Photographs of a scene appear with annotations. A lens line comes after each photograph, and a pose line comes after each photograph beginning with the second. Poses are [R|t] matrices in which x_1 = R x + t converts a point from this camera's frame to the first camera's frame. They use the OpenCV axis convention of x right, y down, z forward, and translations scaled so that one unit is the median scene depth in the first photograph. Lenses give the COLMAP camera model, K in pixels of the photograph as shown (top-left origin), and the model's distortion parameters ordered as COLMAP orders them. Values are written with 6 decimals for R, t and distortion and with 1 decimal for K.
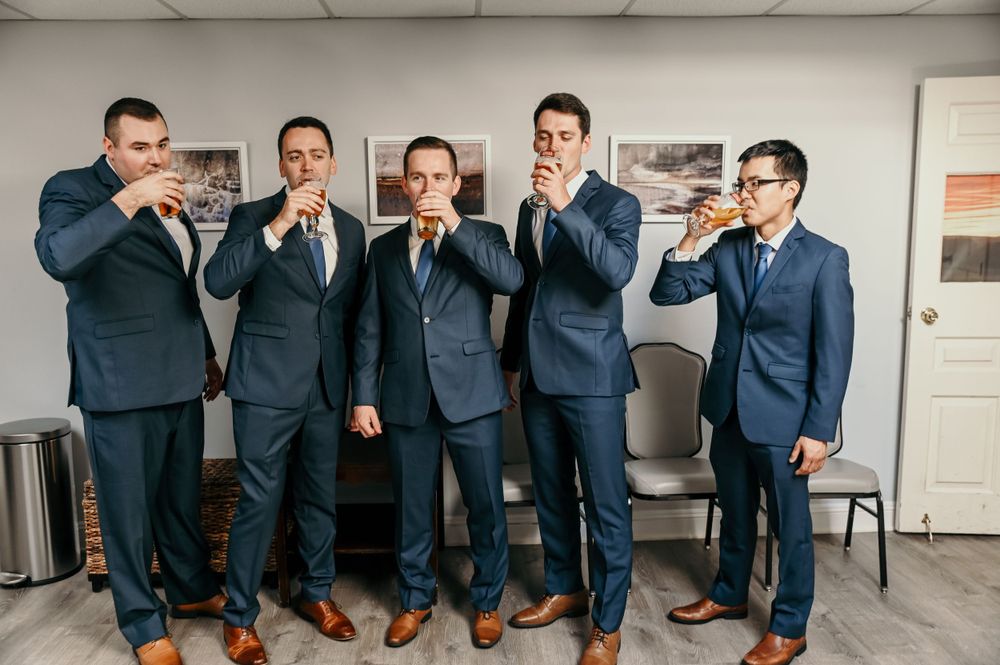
lens RADIAL K [[881.1, 0, 505.2], [0, 881.1, 331.4], [0, 0, 1]] dist [-0.035290, 0.041561]
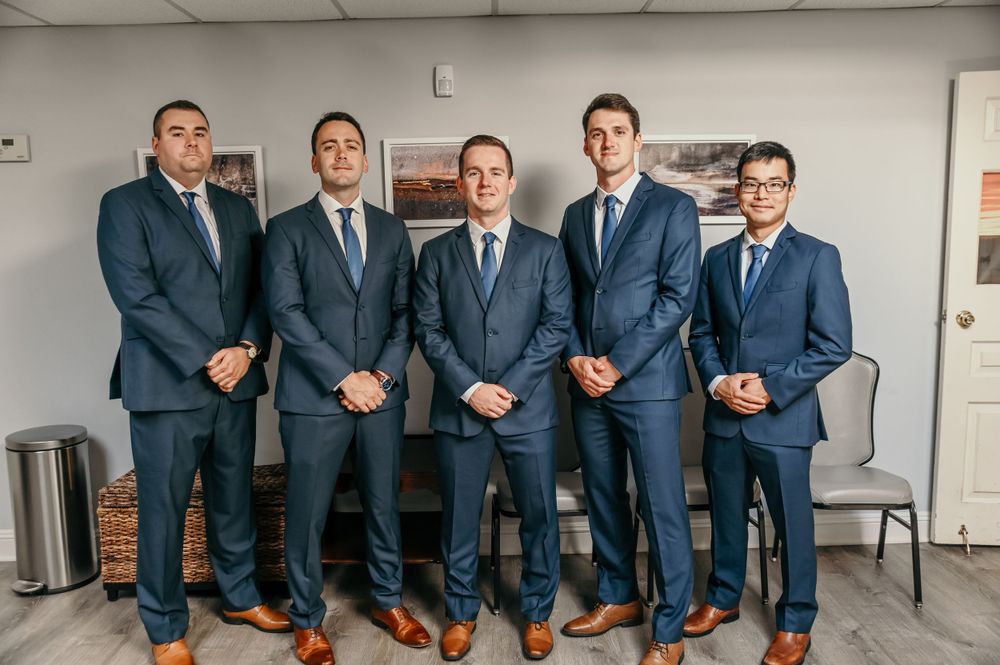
lens RADIAL K [[881.1, 0, 504.5], [0, 881.1, 331.8], [0, 0, 1]] dist [-0.035290, 0.041561]
pose [[0.999365, -0.003222, -0.035472, 0.013162], [0.003095, 0.999989, -0.003650, -0.002034], [0.035483, 0.003538, 0.999364, 0.022286]]
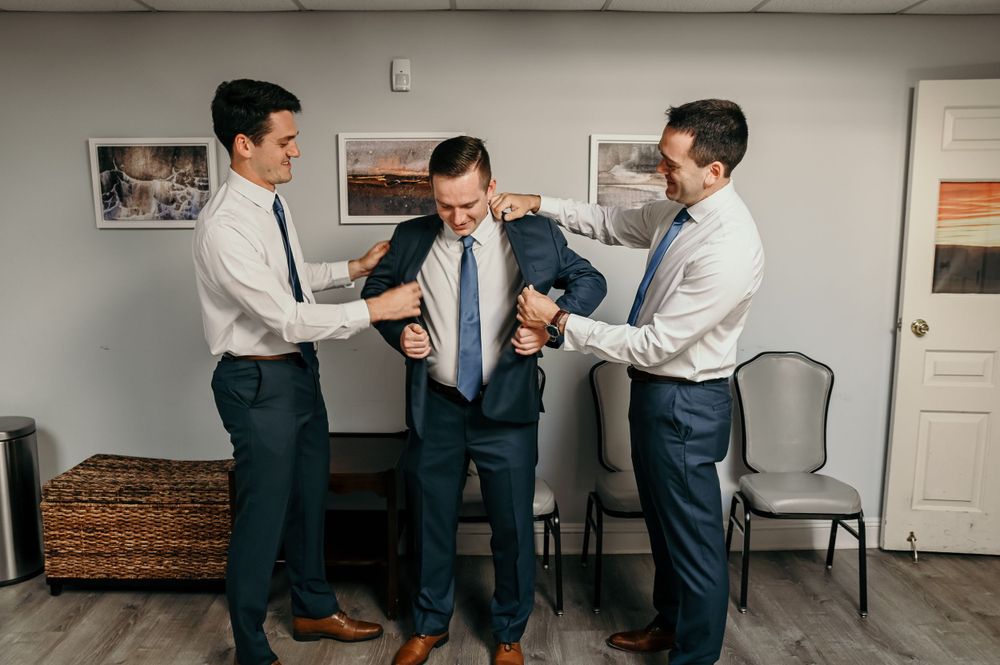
lens RADIAL K [[851.0, 0, 502.3], [0, 851.0, 335.1], [0, 0, 1]] dist [-0.077907, 0.072421]
pose [[0.999634, 0.016731, -0.021236, 0.047262], [-0.016502, 0.999804, 0.010944, -0.012626], [0.021415, -0.010589, 0.999715, 0.071958]]
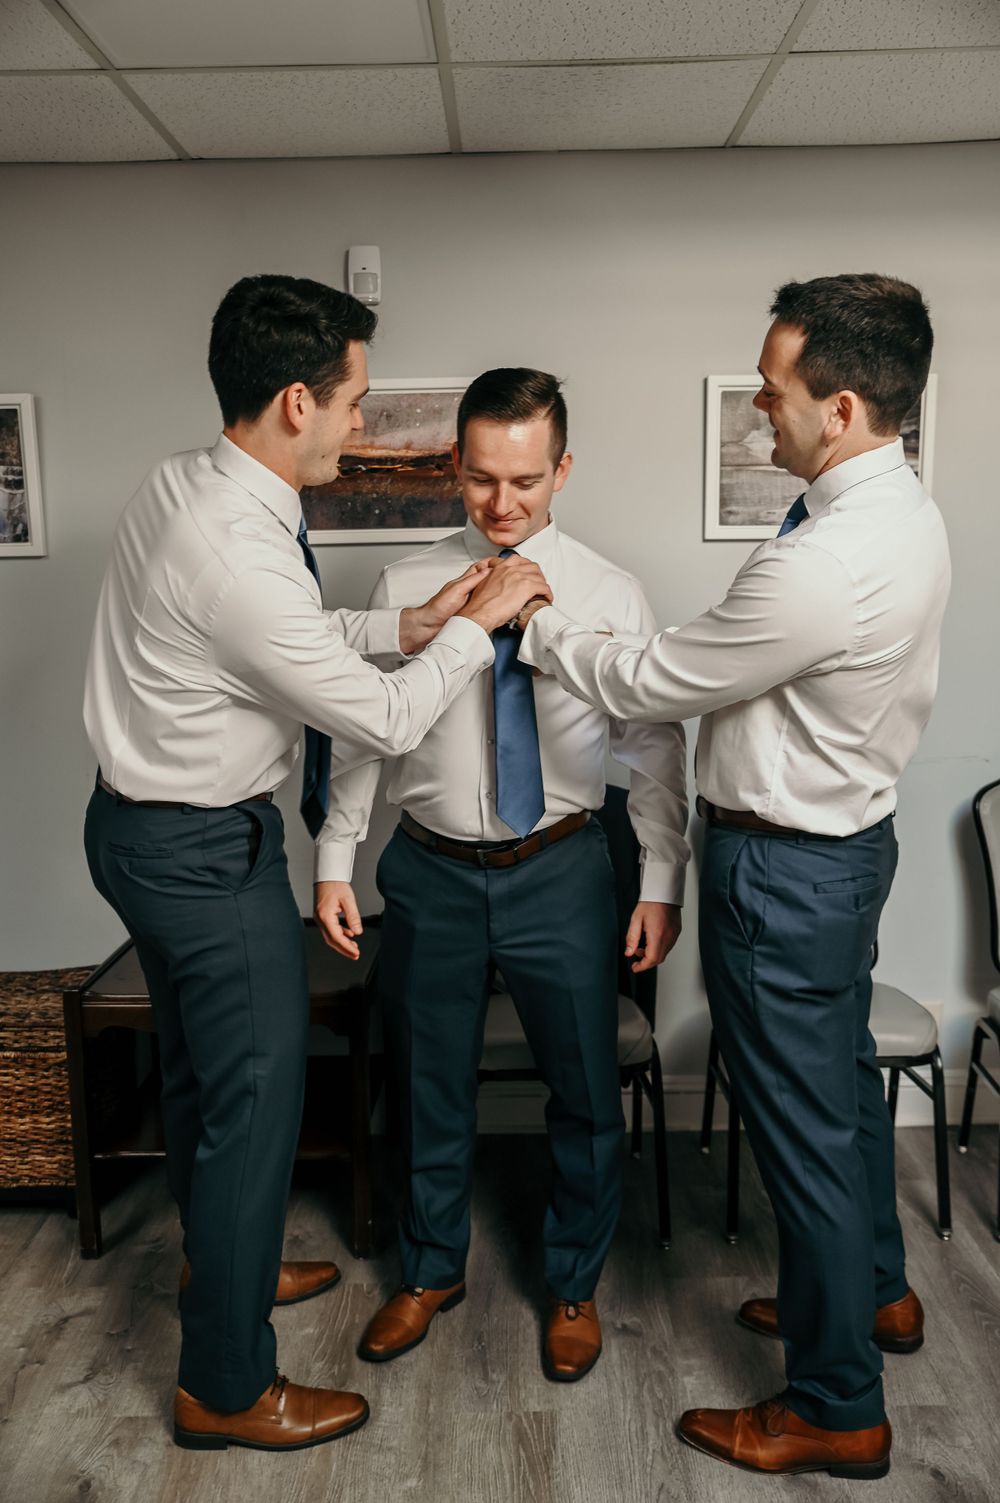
lens RADIAL K [[1430.8, 0, 504.5], [0, 1430.8, 747.2], [0, 0, 1]] dist [-0.002994, 0.000000]
pose [[0.998796, 0.002401, -0.049008, 0.040995], [-0.001560, 0.999851, 0.017186, -0.013221], [0.049042, -0.017089, 0.998651, 0.127712]]
